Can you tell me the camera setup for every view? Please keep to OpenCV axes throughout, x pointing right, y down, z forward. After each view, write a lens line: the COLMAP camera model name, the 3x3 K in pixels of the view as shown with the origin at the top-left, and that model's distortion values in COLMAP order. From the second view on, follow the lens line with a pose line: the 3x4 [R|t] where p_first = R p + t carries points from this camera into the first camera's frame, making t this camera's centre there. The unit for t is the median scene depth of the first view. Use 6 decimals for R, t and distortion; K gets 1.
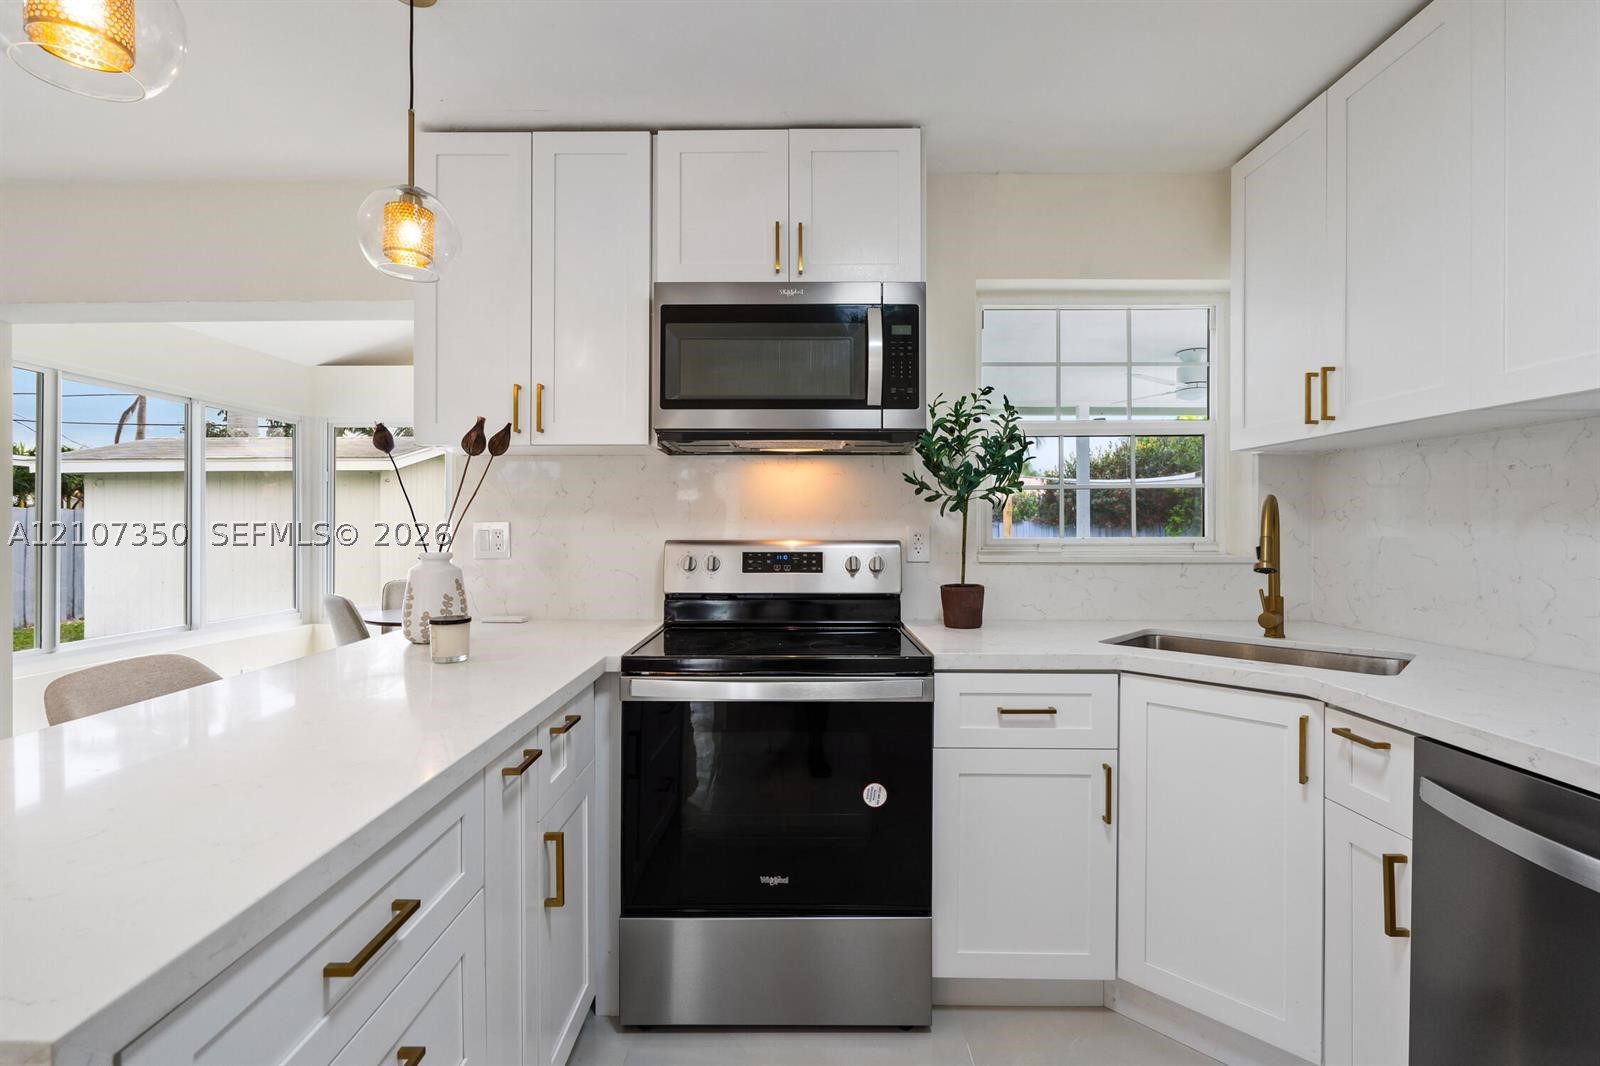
lens RADIAL K [[730.7, 0, 793.7], [0, 730.7, 521.5], [0, 0, 1]] dist [-0.002034, -0.000299]
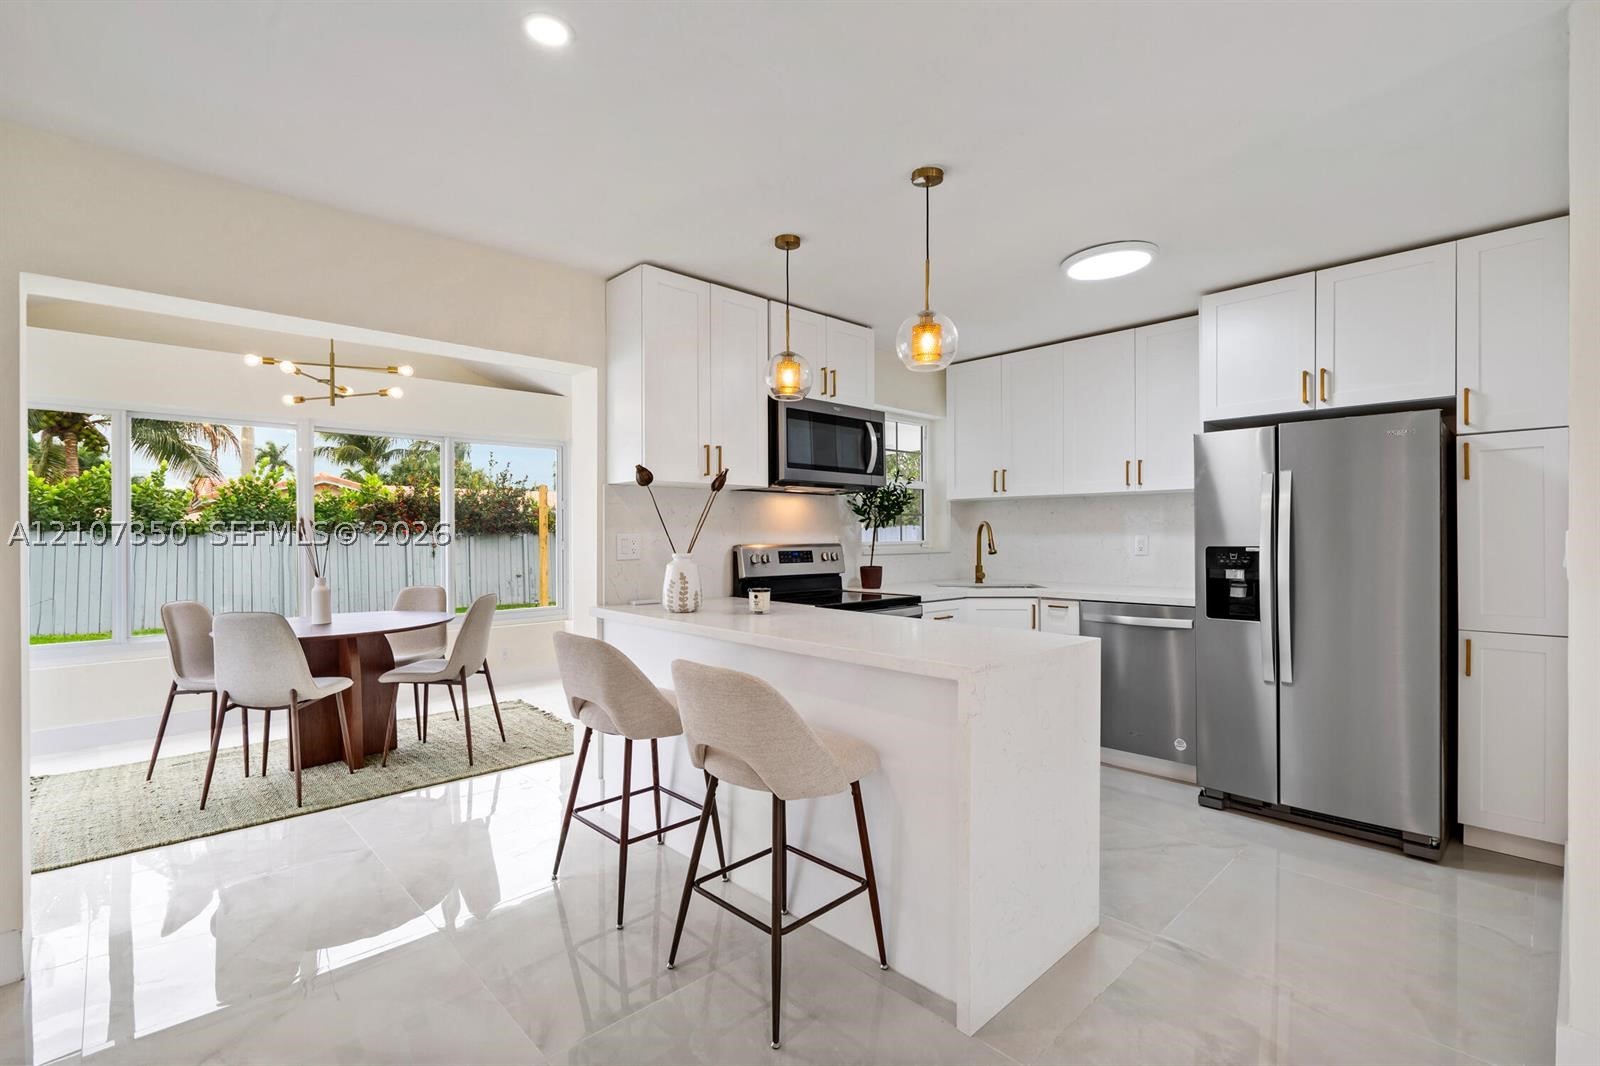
lens RADIAL K [[730.7, 0, 800.4], [0, 730.7, 534.0], [0, 0, 1]] dist [-0.002034, -0.000299]
pose [[0.715840, -0.002089, 0.698261, -1.246616], [0.000588, 0.999997, 0.002389, -0.001681], [-0.698264, -0.001300, 0.715839, -0.234463]]
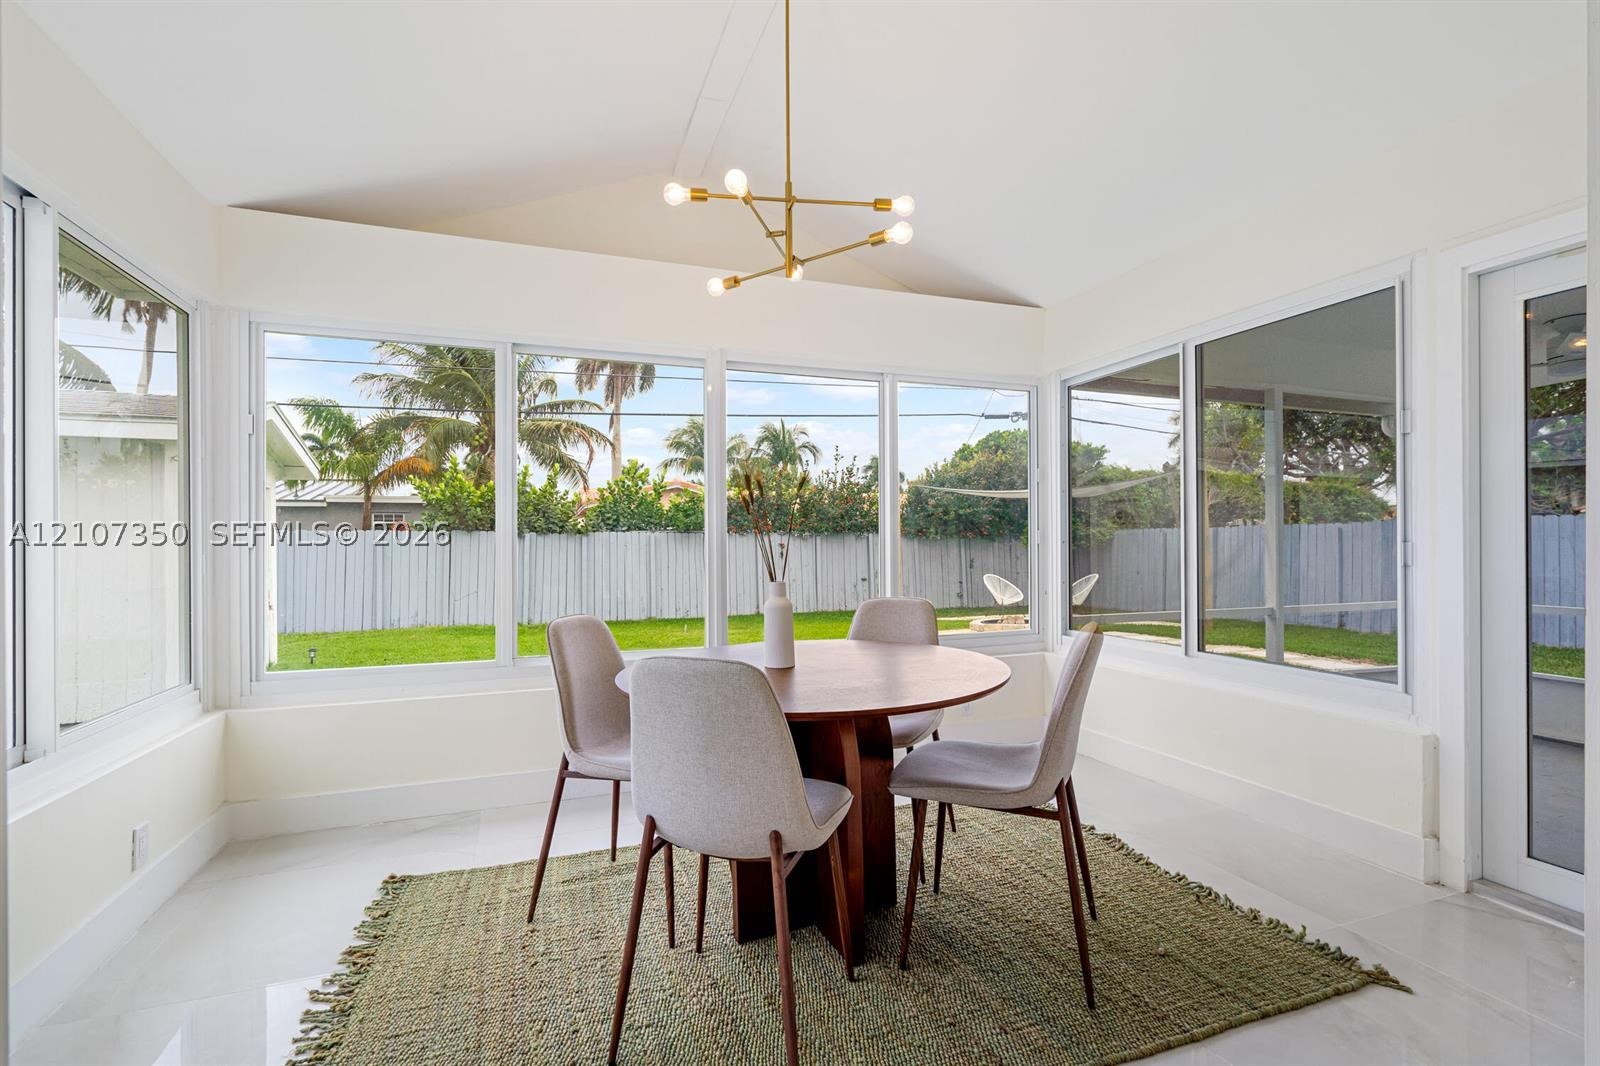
lens RADIAL K [[730.7, 0, 797.5], [0, 730.7, 543.8], [0, 0, 1]] dist [-0.002034, -0.000299]
pose [[0.931487, -0.004629, 0.363744, -1.171568], [0.001572, 0.999961, 0.008699, 0.048246], [-0.363770, -0.007531, 0.931458, 0.941789]]
